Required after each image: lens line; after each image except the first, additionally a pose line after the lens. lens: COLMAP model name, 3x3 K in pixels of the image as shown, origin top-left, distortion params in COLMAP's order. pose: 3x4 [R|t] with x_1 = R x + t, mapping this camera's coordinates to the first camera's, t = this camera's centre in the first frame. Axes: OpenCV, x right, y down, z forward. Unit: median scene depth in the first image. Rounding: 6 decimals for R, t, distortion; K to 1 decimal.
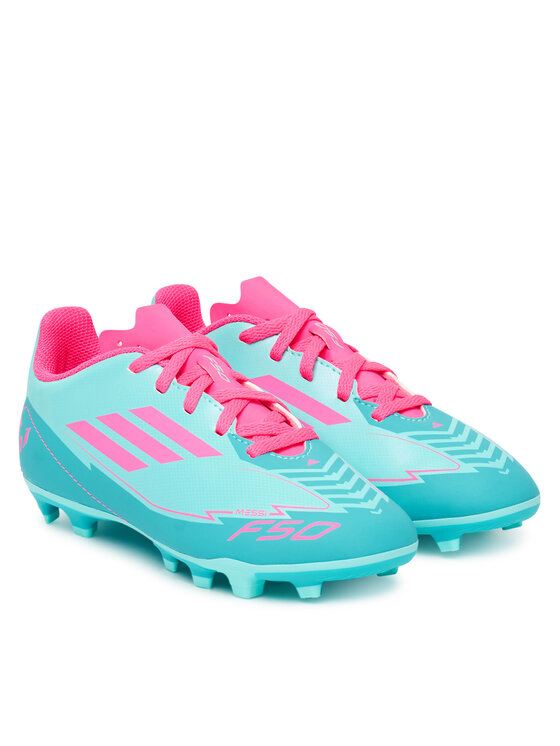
lens RADIAL K [[1685.5, 0, 281.3], [0, 1685.5, 372.6], [0, 0, 1]] dist [0.691755, 0.000000]
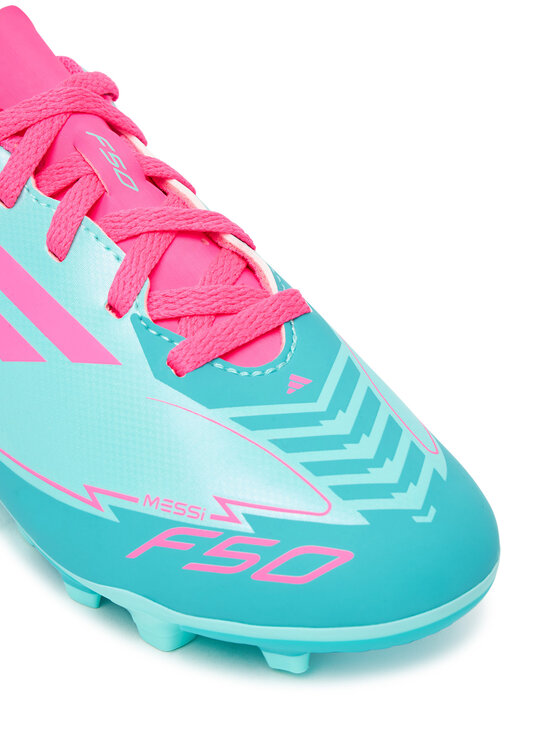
lens RADIAL K [[1662.7, 0, 277.7], [0, 1662.7, 372.4], [0, 0, 1]] dist [-0.064966, 0.000000]
pose [[0.999580, 0.014993, 0.024809, 0.000111], [-0.022174, 0.946722, 0.321288, -0.109171], [-0.018671, -0.321703, 0.946656, 0.528351]]
